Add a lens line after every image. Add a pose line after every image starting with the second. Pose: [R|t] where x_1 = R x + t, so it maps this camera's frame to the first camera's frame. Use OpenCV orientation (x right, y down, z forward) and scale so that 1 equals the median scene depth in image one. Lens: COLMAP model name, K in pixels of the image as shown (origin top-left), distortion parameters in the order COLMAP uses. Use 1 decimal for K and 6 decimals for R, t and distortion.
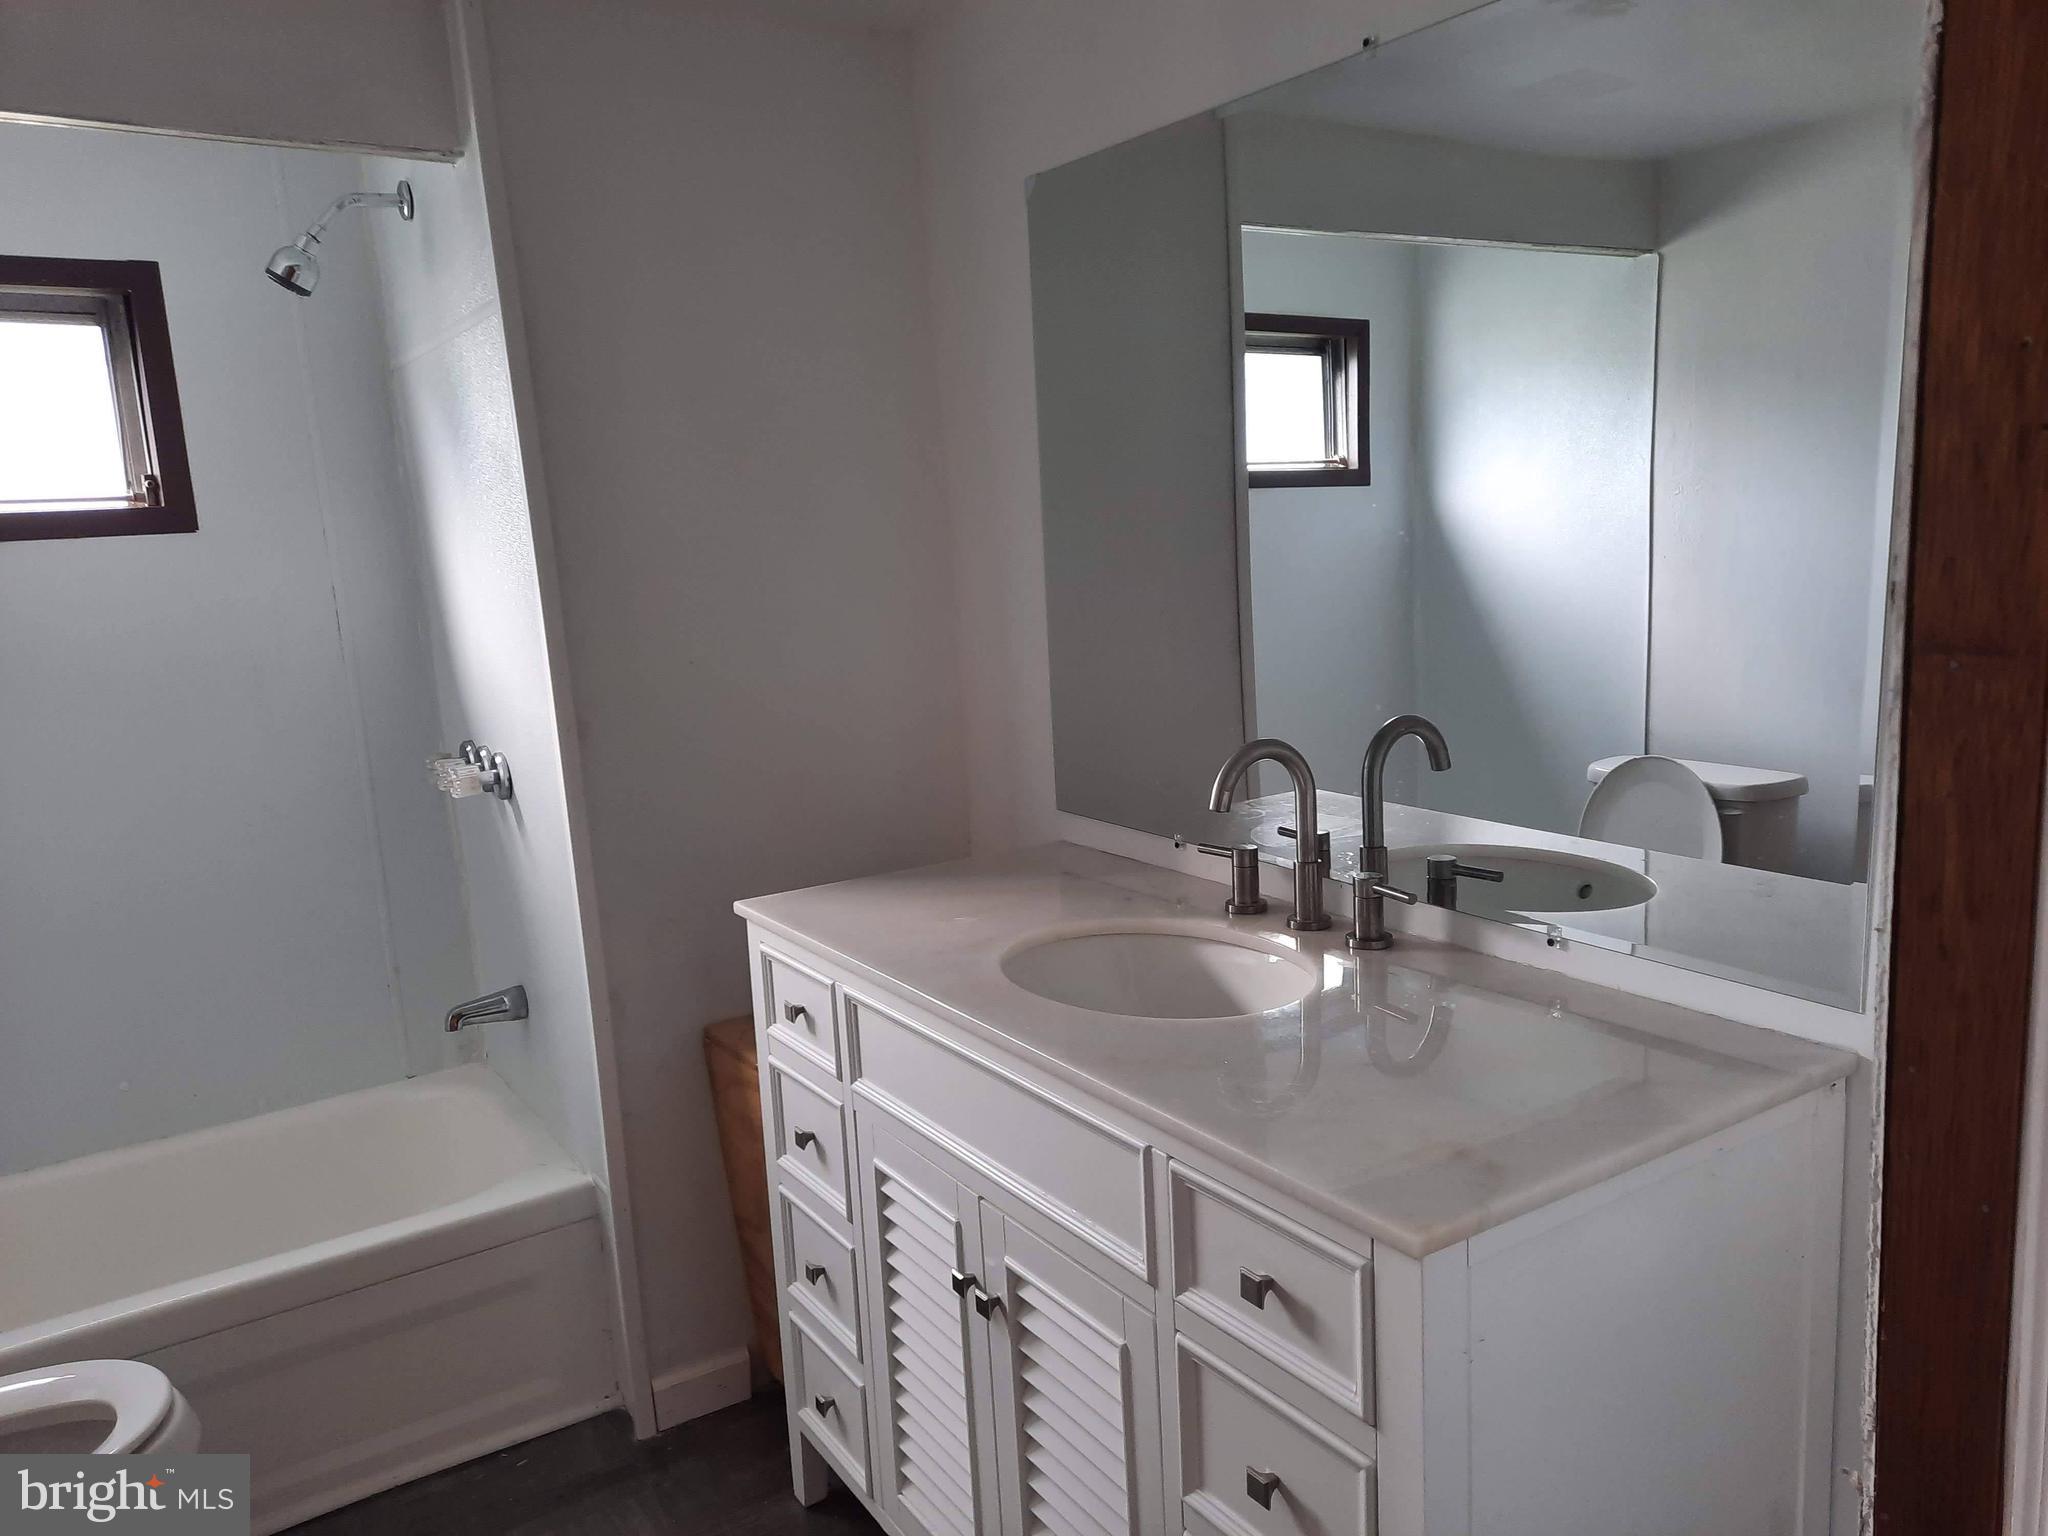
lens RADIAL K [[1493.7, 0, 1031.6], [0, 1493.7, 783.8], [0, 0, 1]] dist [0.085839, -0.080654]
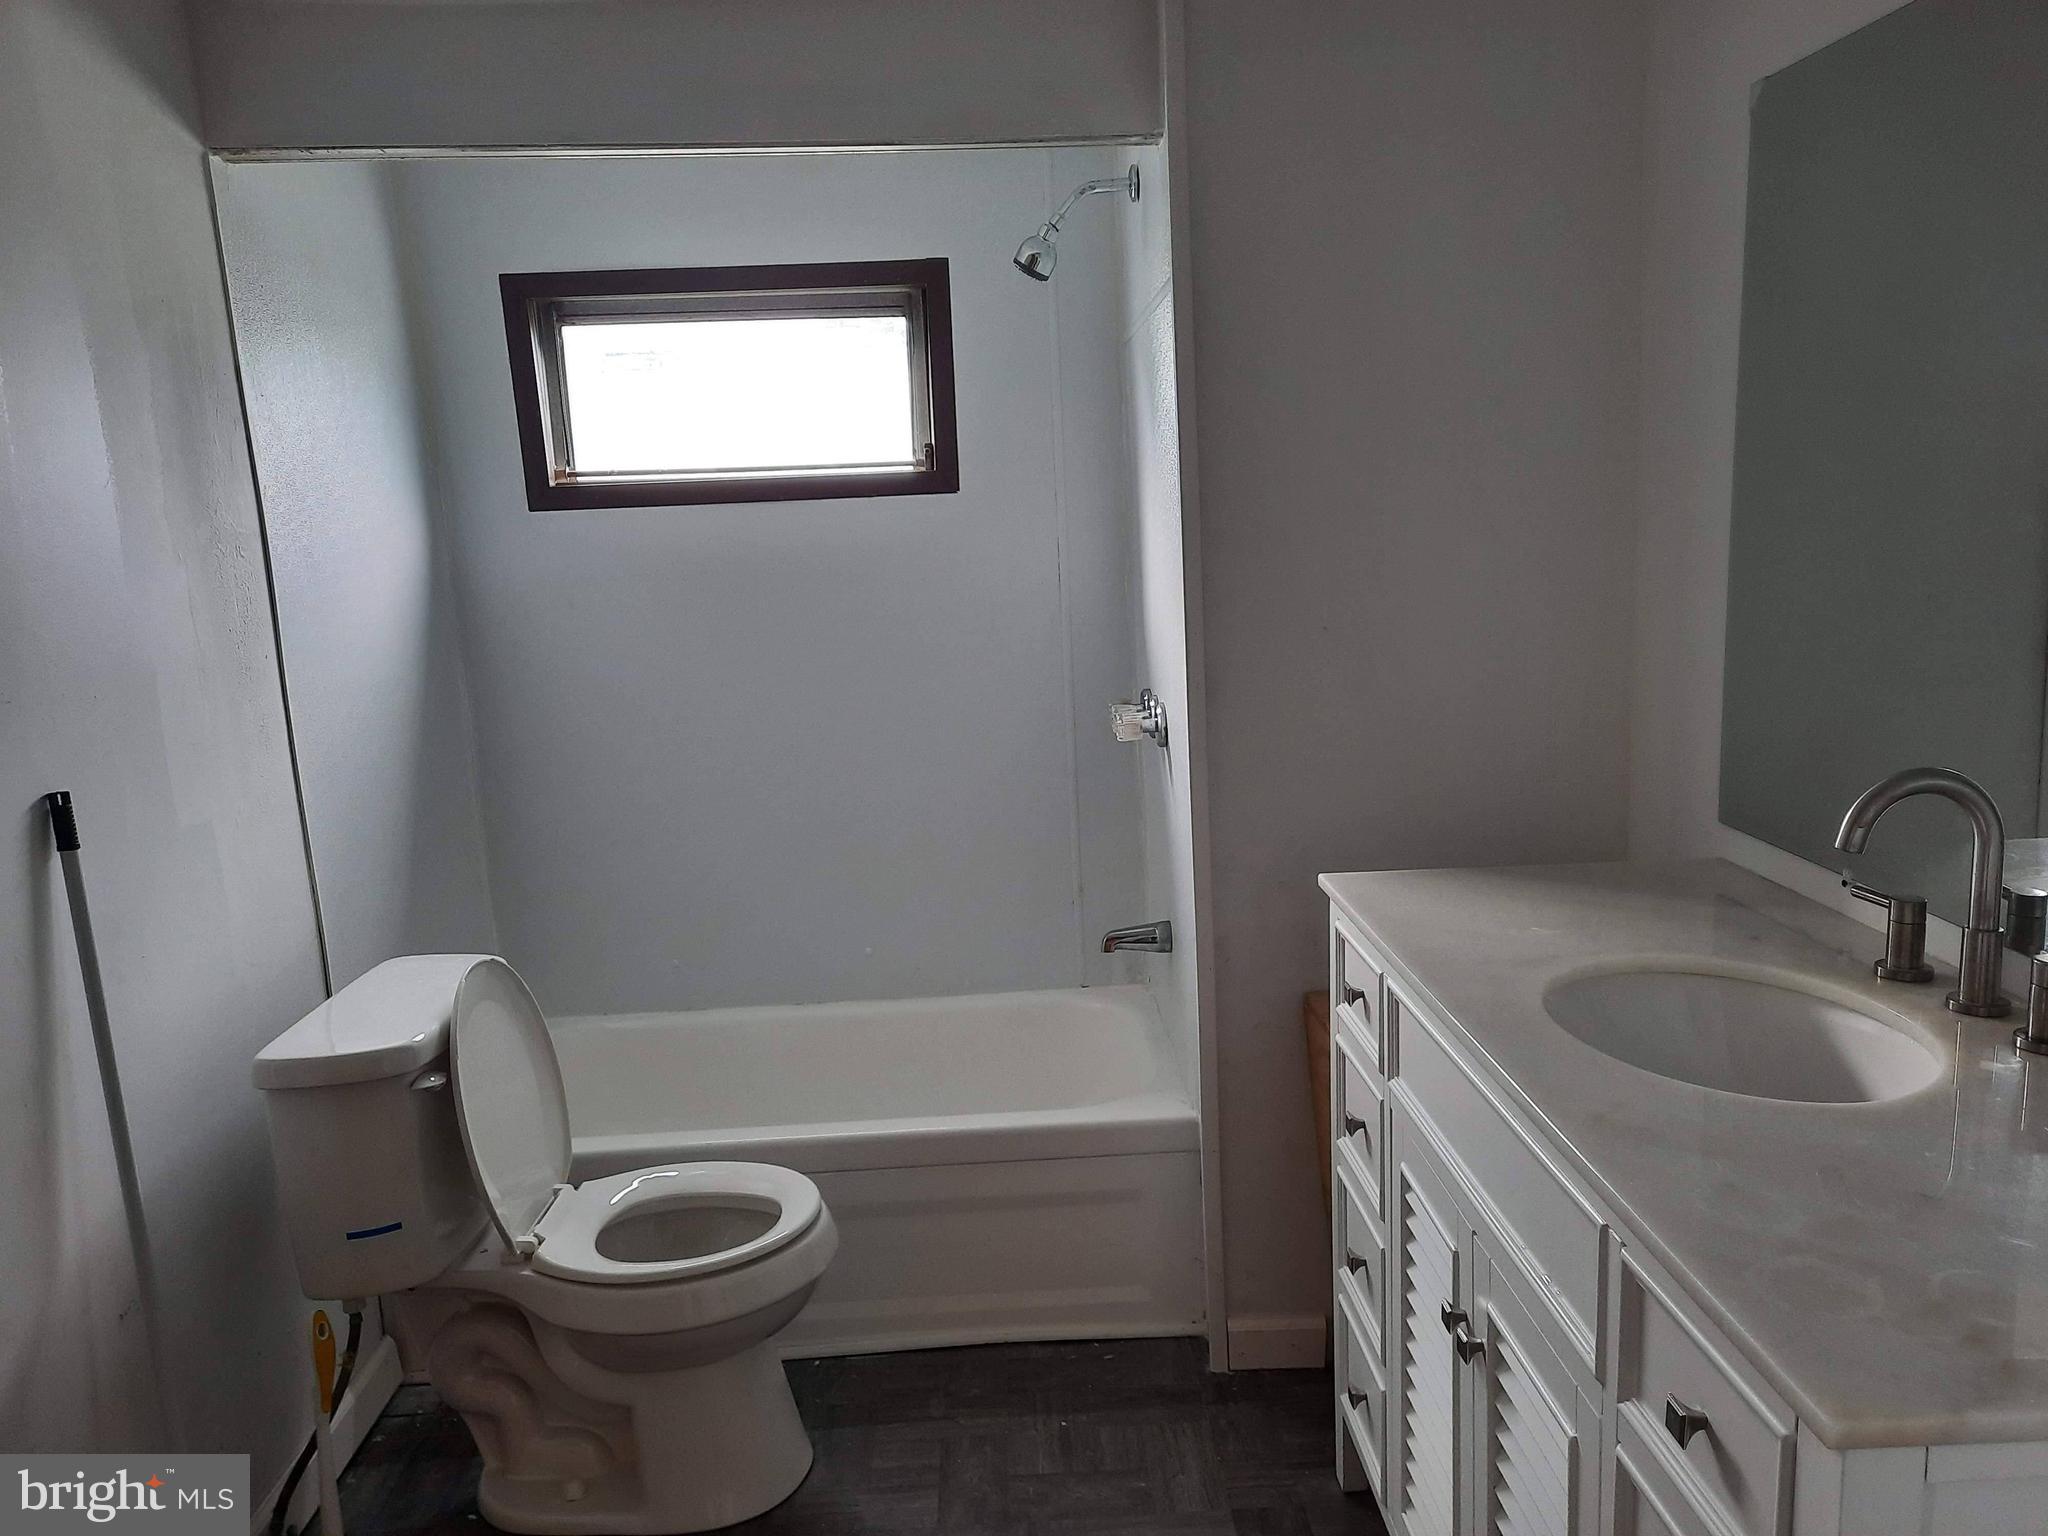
lens RADIAL K [[1496.8, 0, 1022.7], [0, 1496.8, 784.1], [0, 0, 1]] dist [0.080843, -0.093142]
pose [[0.851503, 0.111530, -0.512352, 0.136754], [-0.094594, 0.993759, 0.059113, -0.020244], [0.515747, -0.001869, 0.856739, 0.050729]]
